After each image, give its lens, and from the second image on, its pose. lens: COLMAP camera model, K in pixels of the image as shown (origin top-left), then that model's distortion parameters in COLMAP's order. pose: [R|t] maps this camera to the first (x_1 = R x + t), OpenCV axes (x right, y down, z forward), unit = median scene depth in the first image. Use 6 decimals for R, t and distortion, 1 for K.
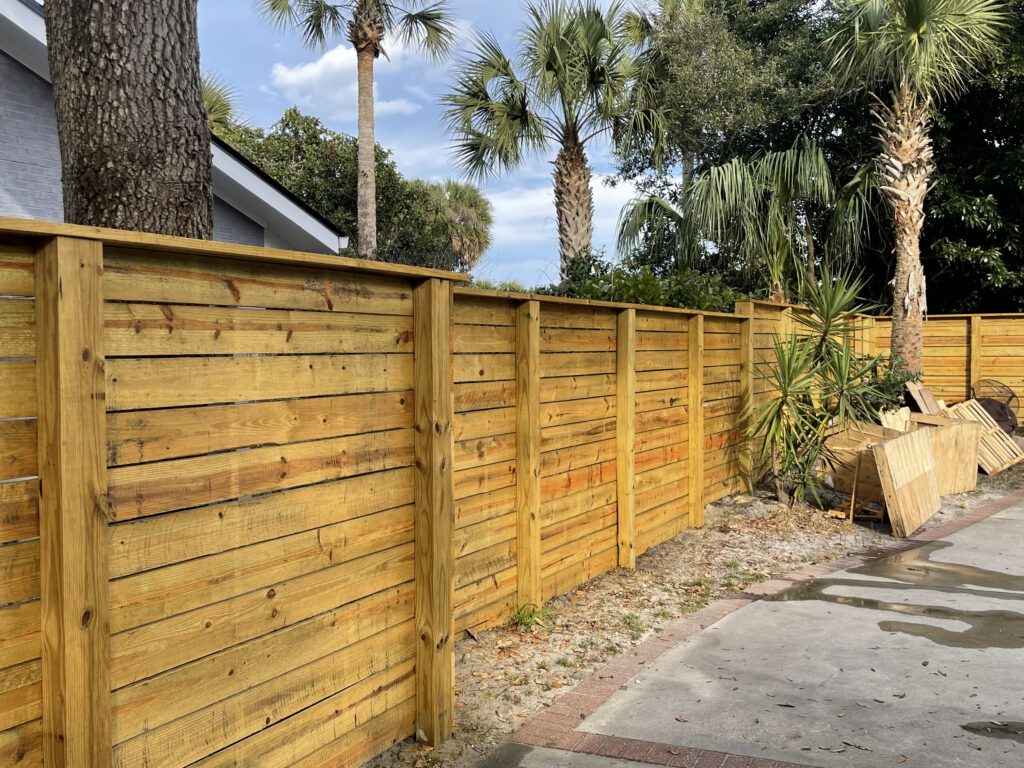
lens RADIAL K [[1063.5, 0, 512.0], [0, 1063.5, 384.0], [0, 0, 1]] dist [0.018329, 0.008898]
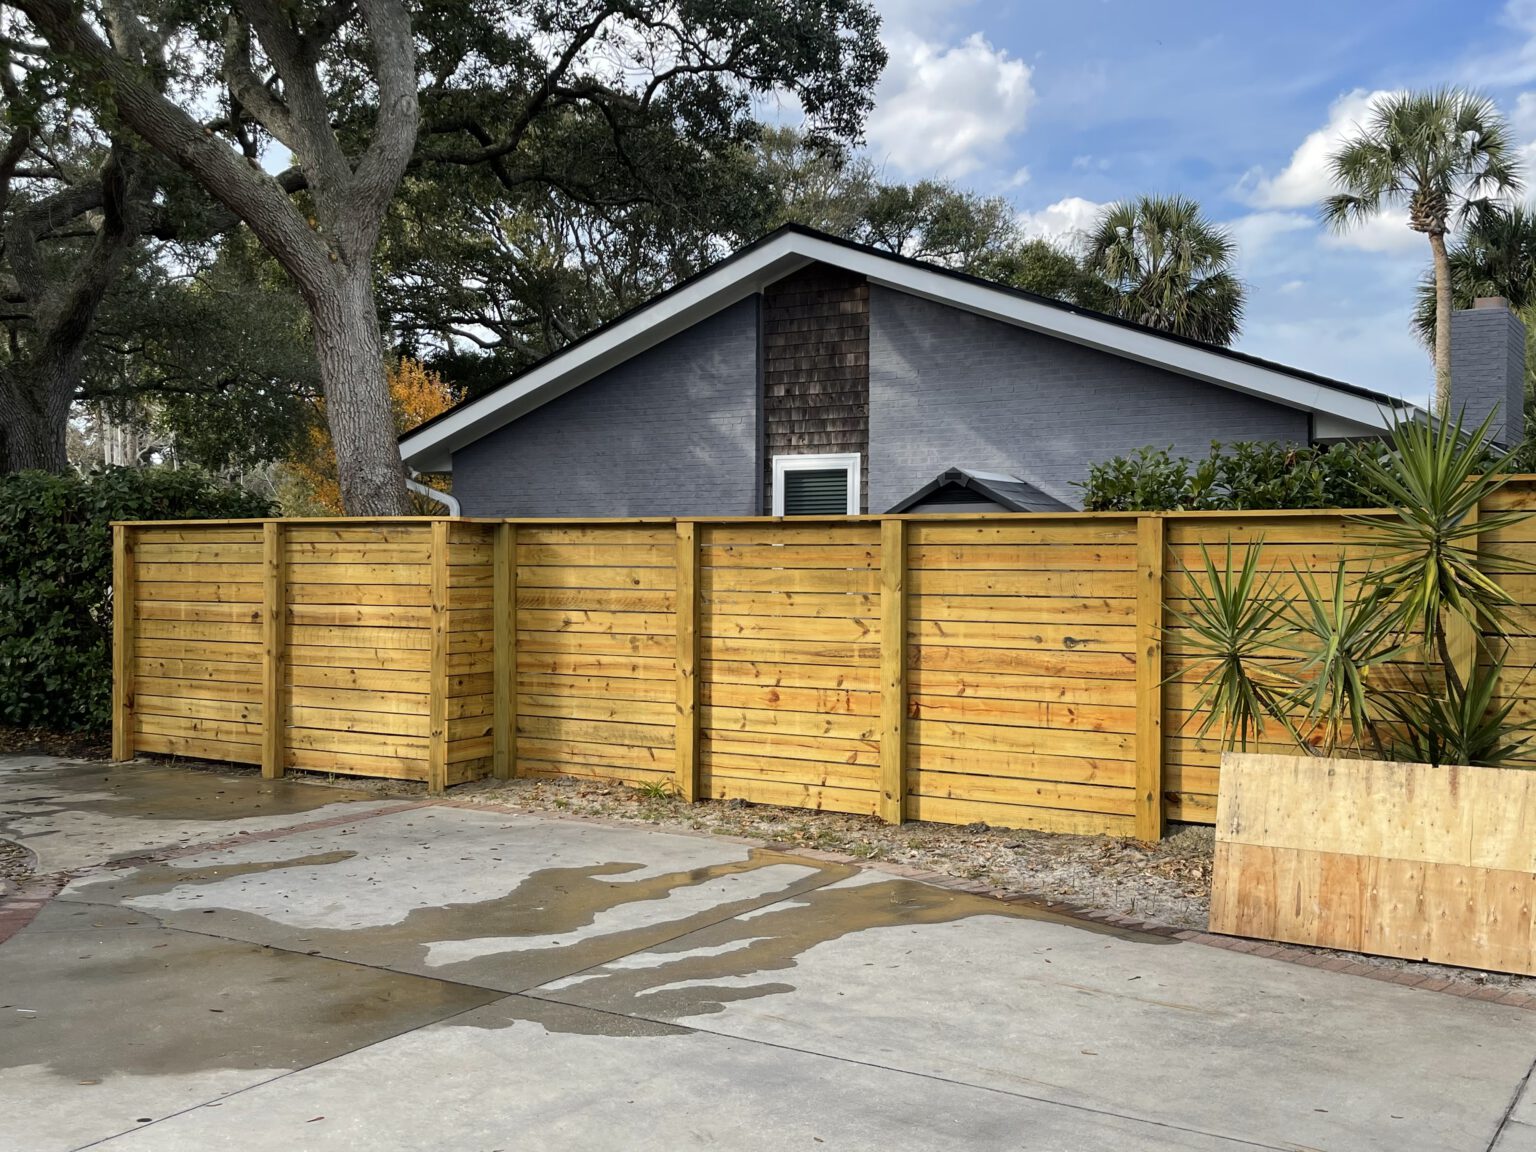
lens RADIAL K [[1595.3, 0, 768.0], [0, 1595.3, 576.0], [0, 0, 1]] dist [0.018329, 0.008898]
pose [[-0.101817, 0.019096, -0.994620, 2.759299], [-0.036467, 0.999072, 0.022915, -0.100904], [0.994135, 0.038604, -0.101026, 2.022206]]
